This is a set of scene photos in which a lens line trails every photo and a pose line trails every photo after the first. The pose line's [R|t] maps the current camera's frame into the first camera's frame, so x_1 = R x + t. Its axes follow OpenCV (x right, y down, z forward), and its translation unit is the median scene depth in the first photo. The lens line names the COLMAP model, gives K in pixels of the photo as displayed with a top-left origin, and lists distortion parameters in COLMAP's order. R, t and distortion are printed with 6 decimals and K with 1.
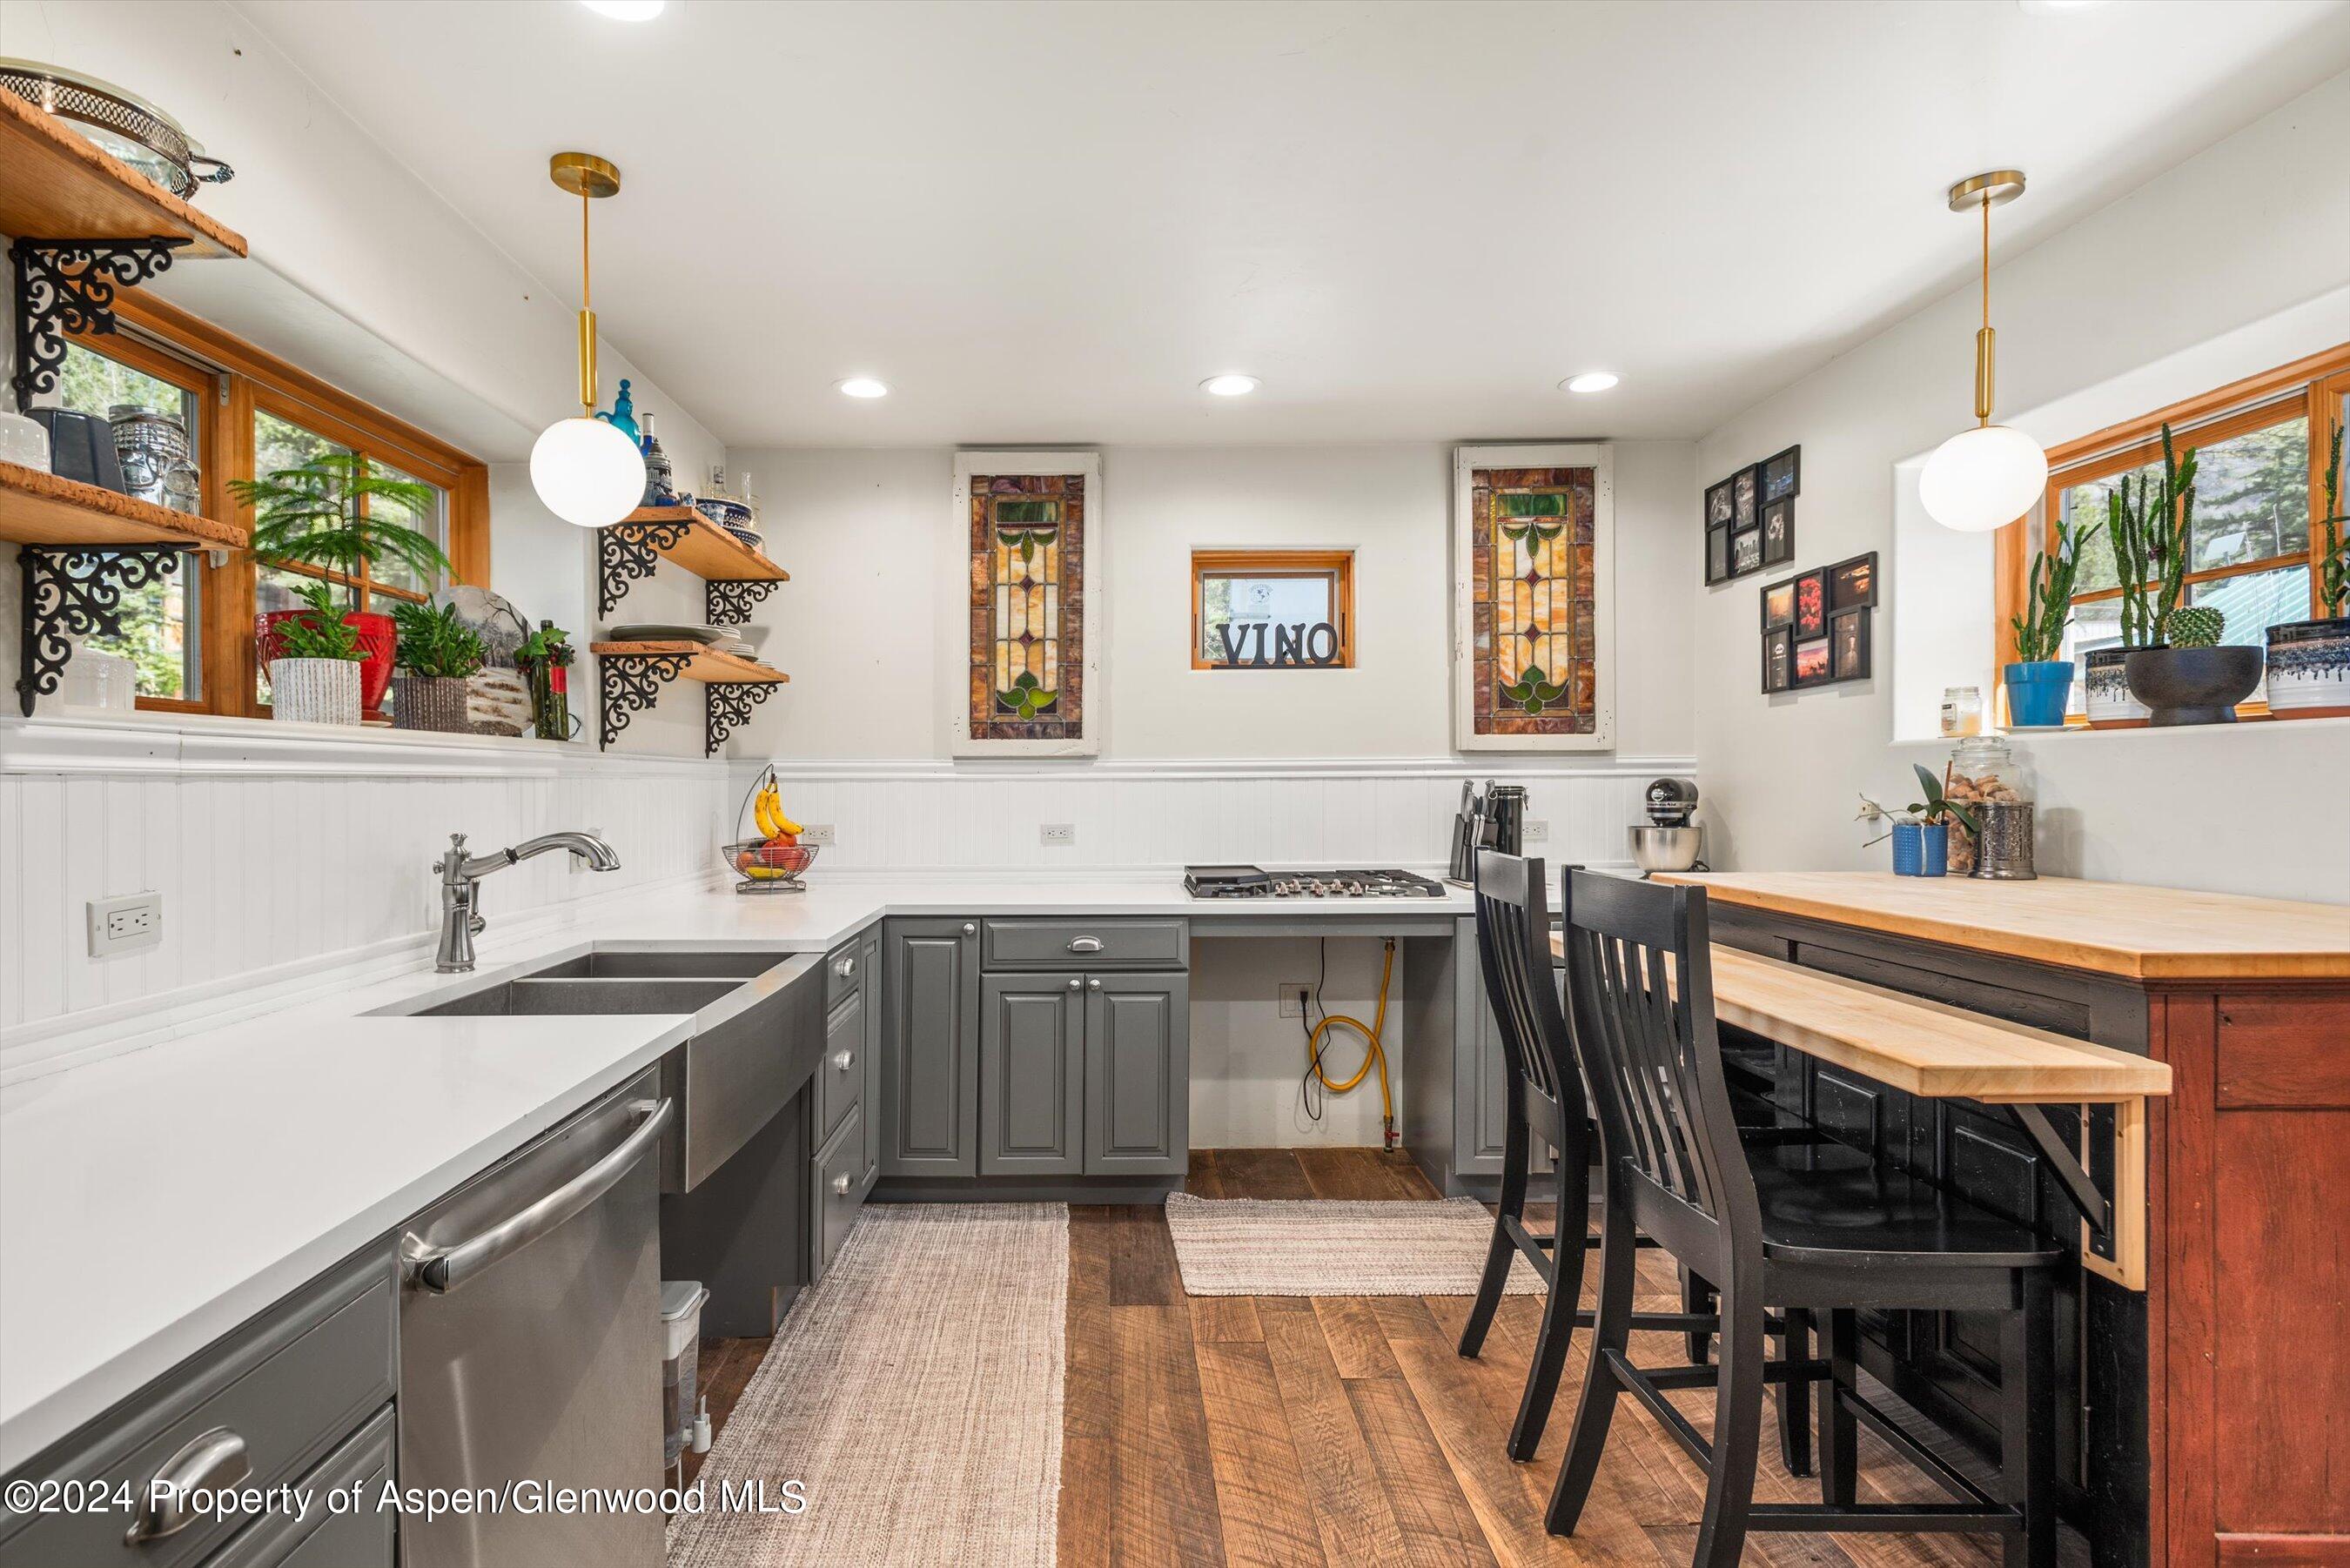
lens RADIAL K [[1145.2, 0, 1144.1], [0, 1145.2, 793.6], [0, 0, 1]] dist [0.013109, 0.000129]
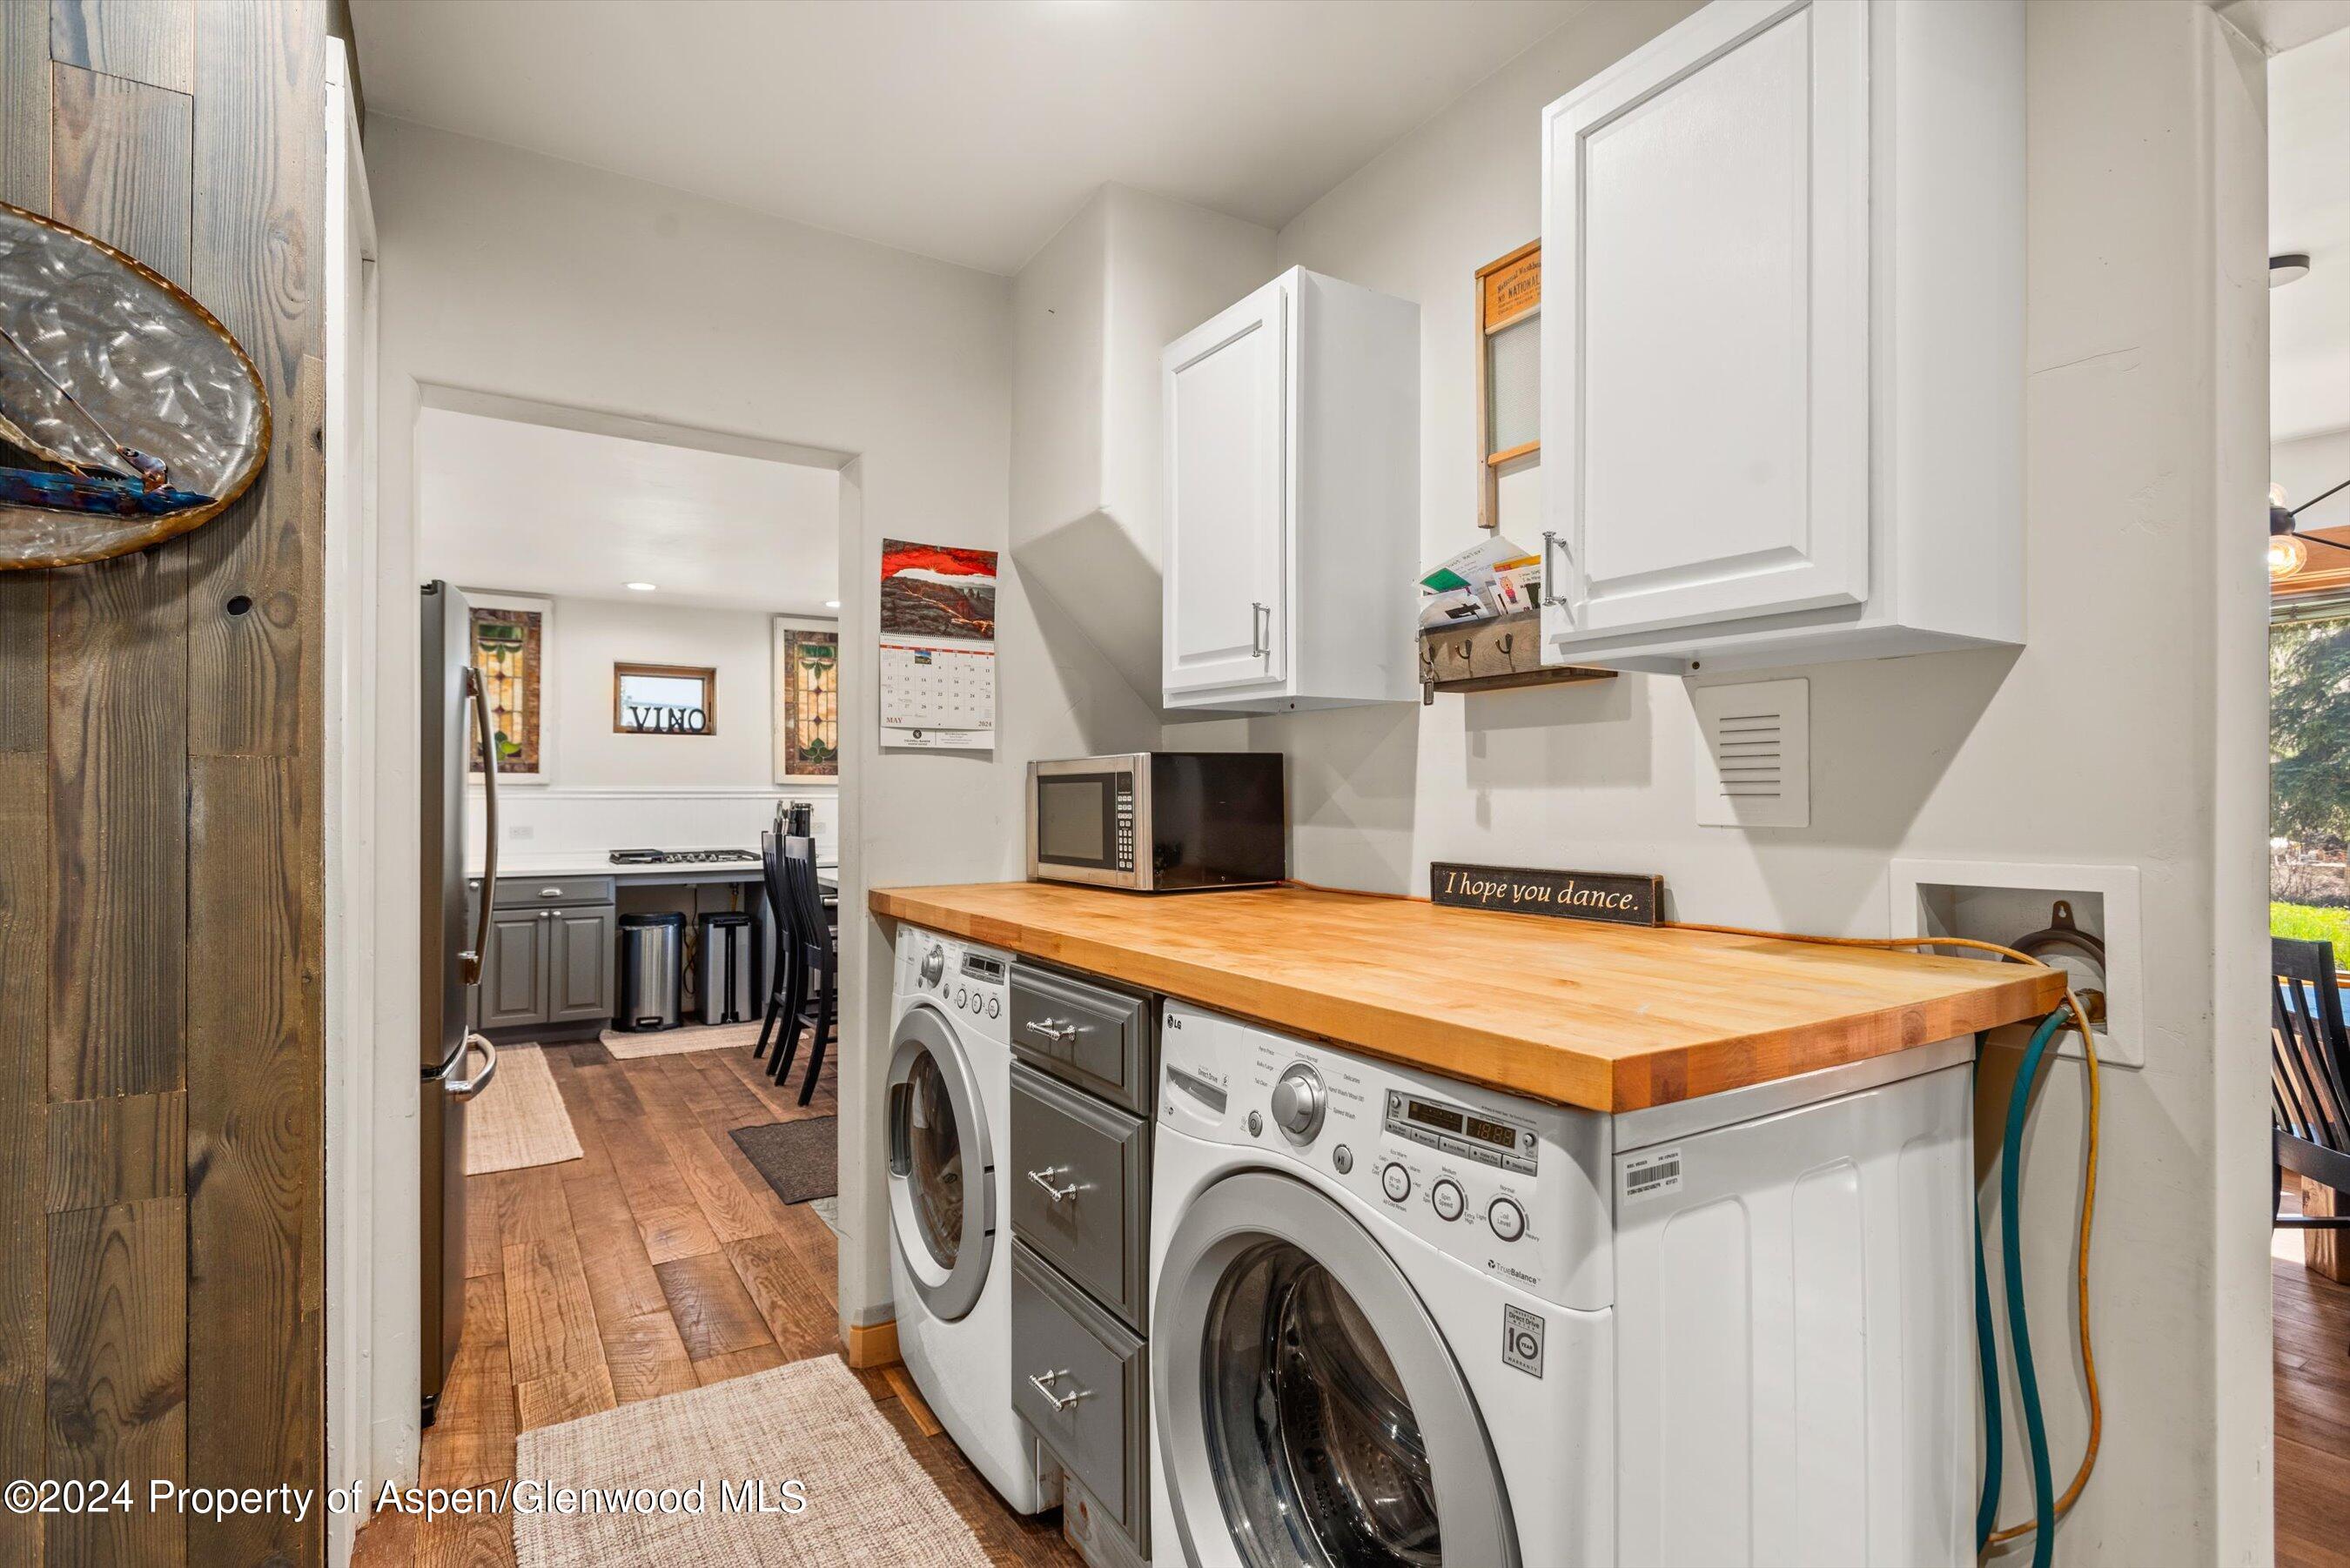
lens RADIAL K [[1145.2, 0, 1144.1], [0, 1145.2, 793.6], [0, 0, 1]] dist [0.013109, 0.000129]
pose [[0.876480, 0.005236, 0.481410, -0.089283], [-0.001061, 0.999959, -0.008943, -0.005933], [-0.481437, 0.007327, 0.876450, -0.870370]]
